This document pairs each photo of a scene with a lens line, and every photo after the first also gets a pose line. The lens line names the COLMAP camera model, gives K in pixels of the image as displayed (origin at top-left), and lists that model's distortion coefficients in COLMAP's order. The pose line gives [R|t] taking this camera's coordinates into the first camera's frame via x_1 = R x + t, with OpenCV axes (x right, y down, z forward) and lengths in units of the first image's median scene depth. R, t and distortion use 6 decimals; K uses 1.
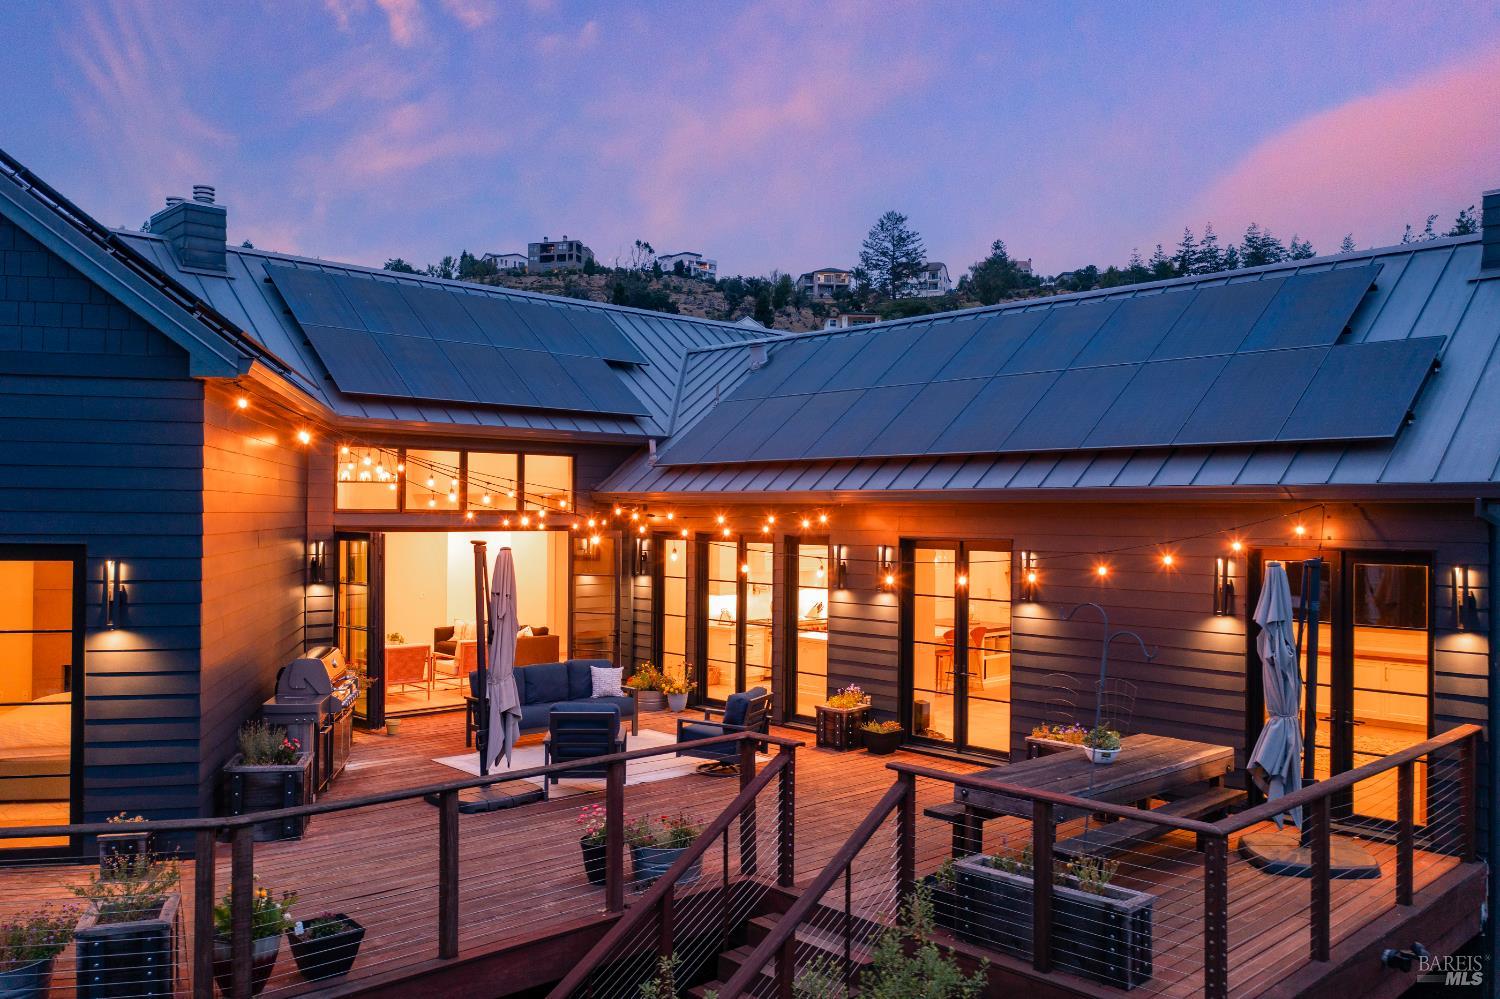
lens RADIAL K [[1193.6, 0, 750.0], [0, 1193.6, 499.5], [0, 0, 1]] dist [-0.008223, -0.007484]
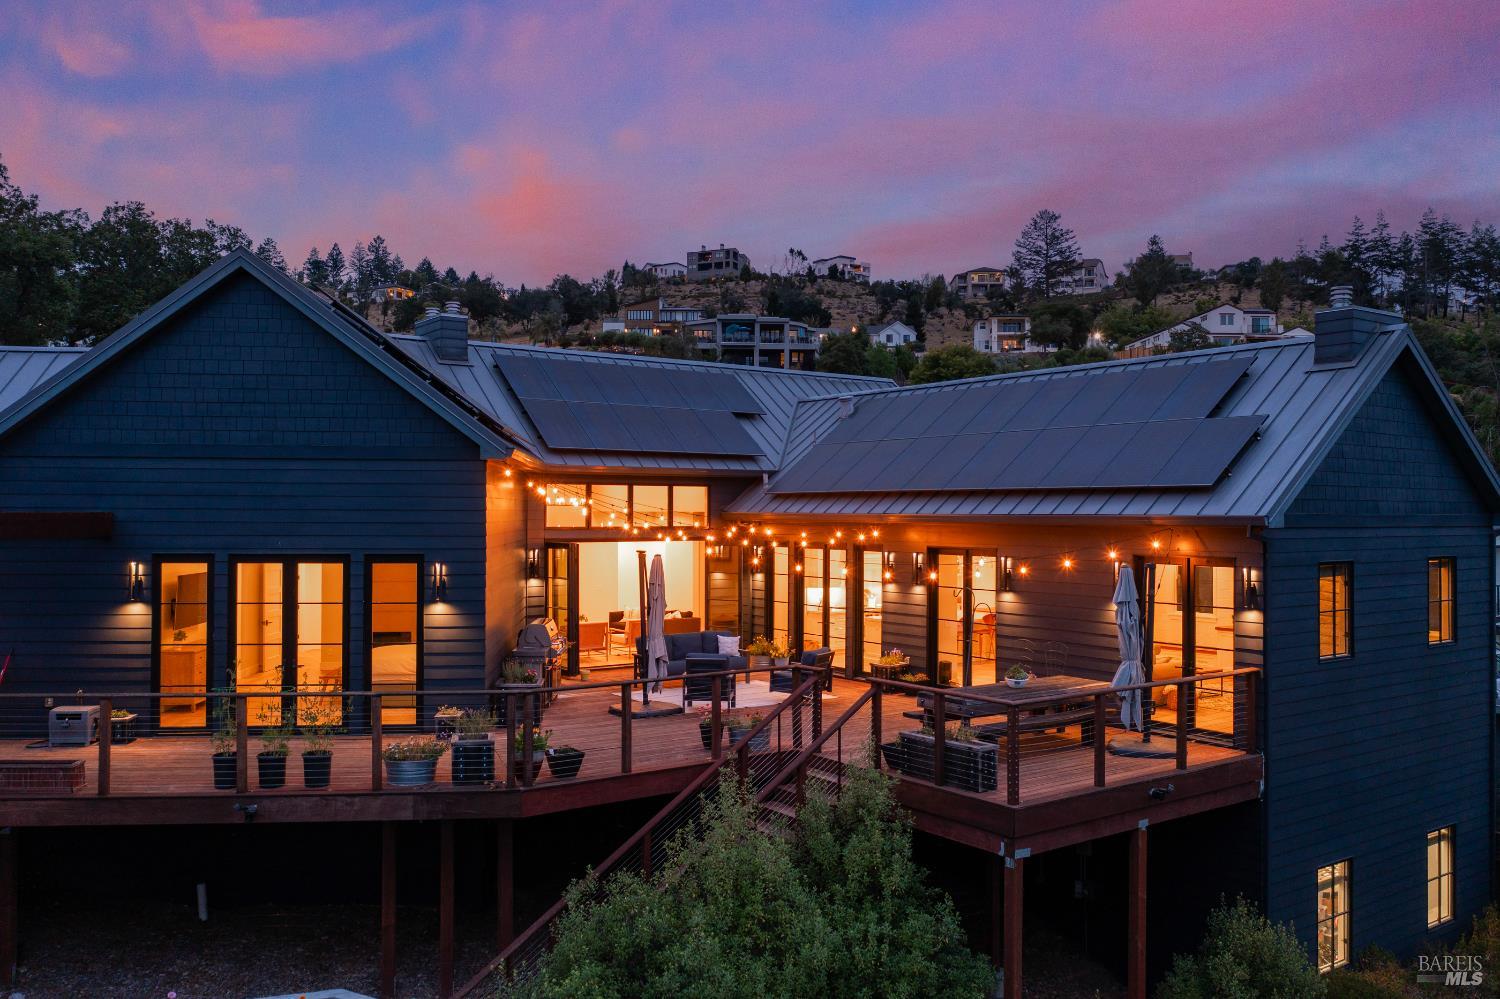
lens RADIAL K [[1193.6, 0, 750.0], [0, 1193.6, 499.5], [0, 0, 1]] dist [-0.008223, -0.007484]
pose [[0.991163, -0.005794, -0.132520, 0.094243], [0.005919, 0.999982, 0.000551, -0.024612], [0.132515, -0.001330, 0.991180, -0.411687]]
